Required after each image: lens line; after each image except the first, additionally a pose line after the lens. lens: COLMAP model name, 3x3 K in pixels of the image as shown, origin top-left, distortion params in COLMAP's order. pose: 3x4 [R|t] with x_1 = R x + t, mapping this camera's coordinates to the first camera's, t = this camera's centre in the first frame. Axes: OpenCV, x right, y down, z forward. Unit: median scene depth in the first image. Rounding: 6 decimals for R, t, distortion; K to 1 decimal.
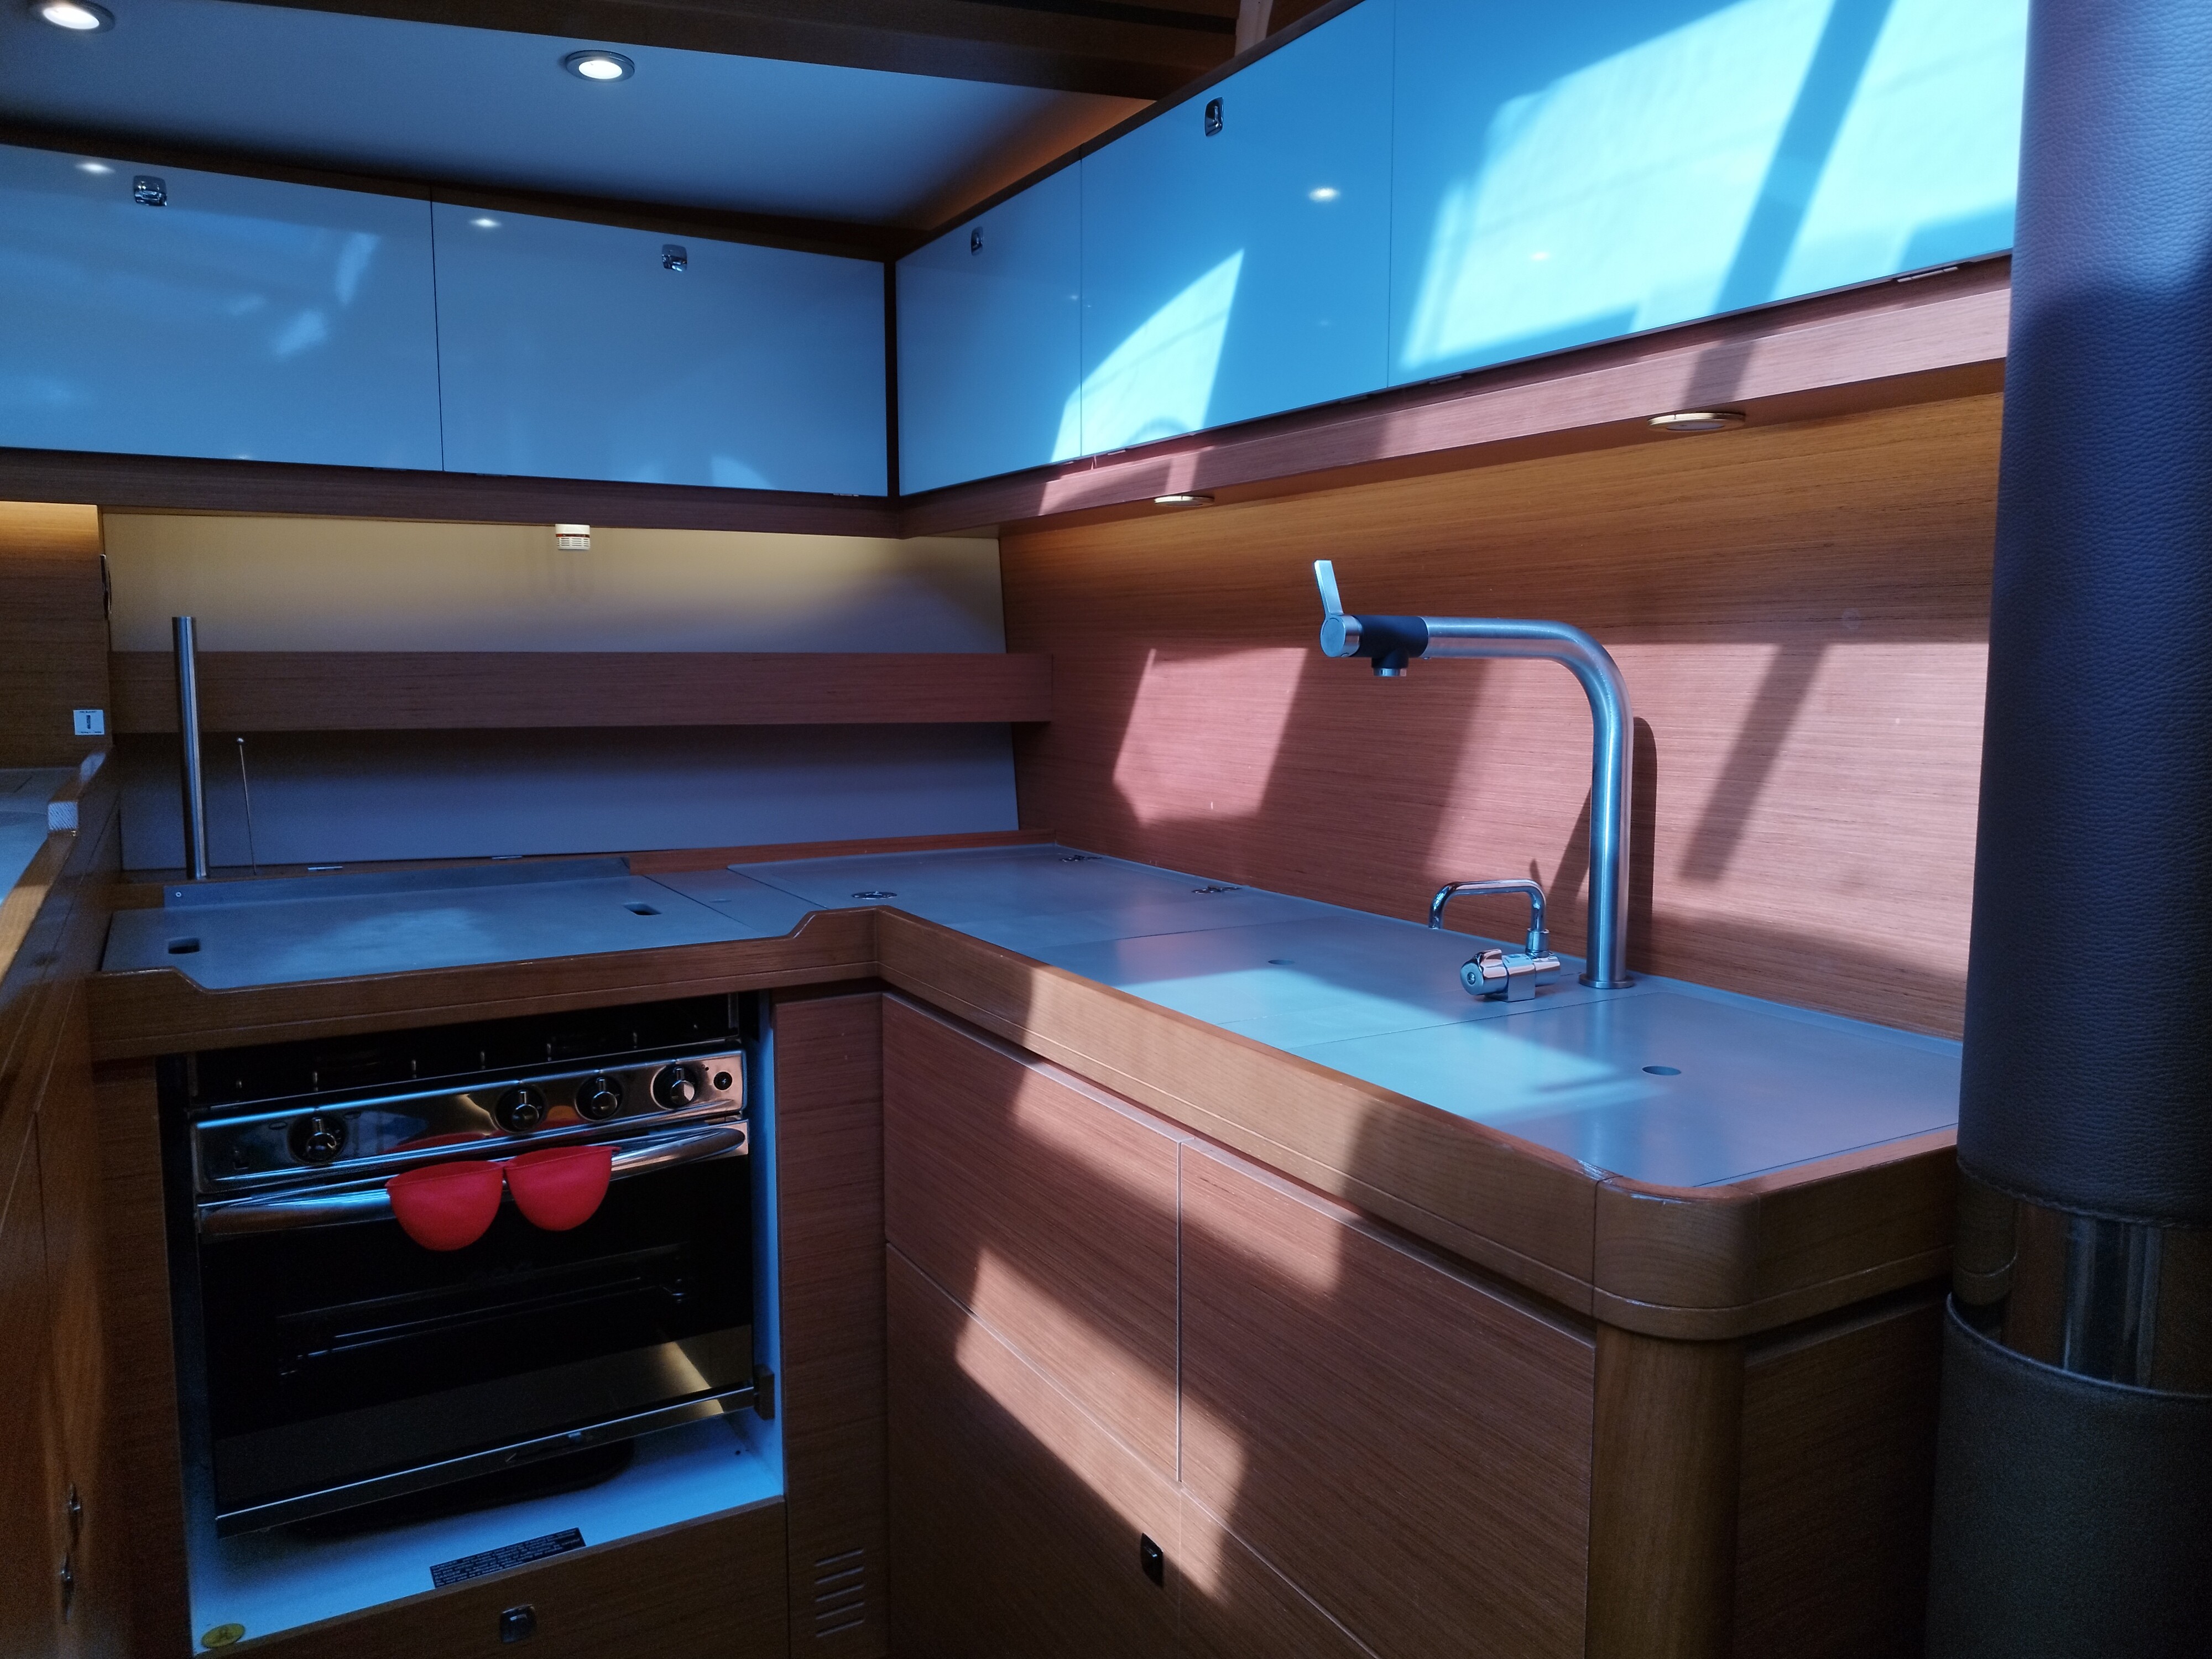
lens RADIAL K [[1604.5, 0, 1106.0], [0, 1604.5, 829.5], [0, 0, 1]] dist [0.005287, -0.006284]
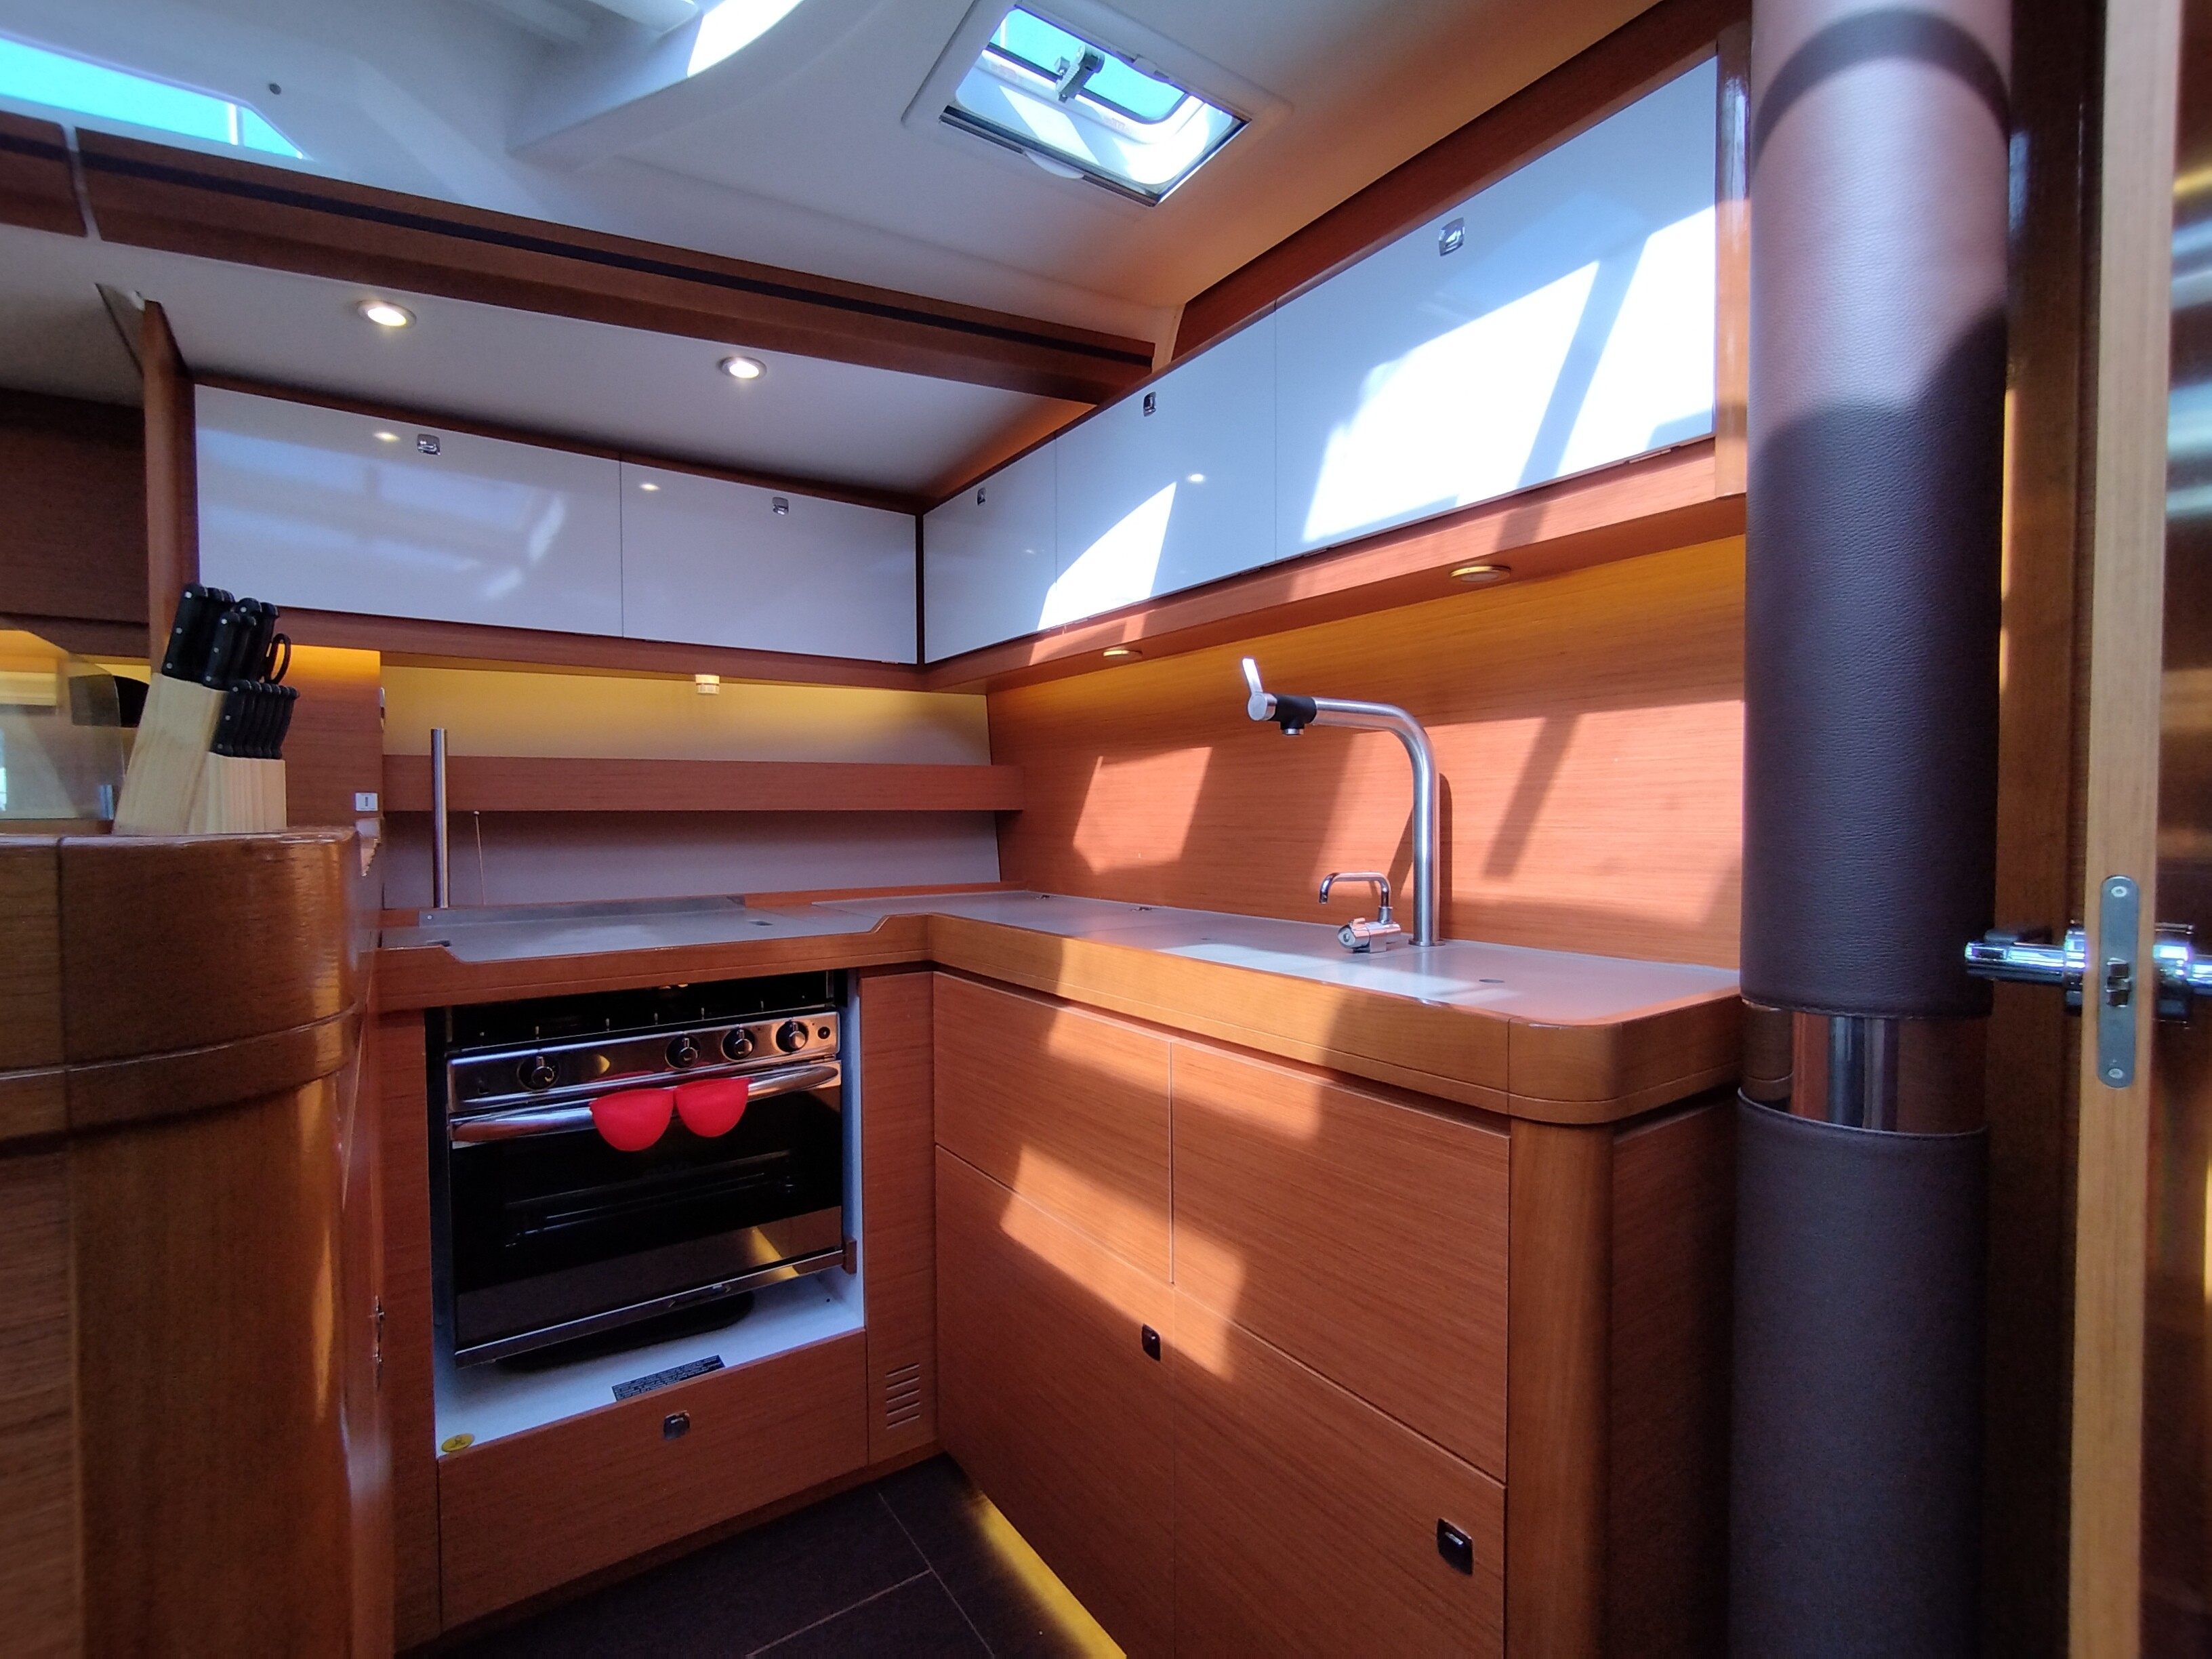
lens RADIAL K [[1023.1, 0, 1106.0], [0, 1023.1, 829.5], [0, 0, 1]] dist [-0.003157, -0.000134]
pose [[0.996235, -0.005898, 0.086497, -0.068948], [0.013402, 0.996168, -0.086429, 0.061801], [-0.085656, 0.087263, 0.992496, 0.047762]]
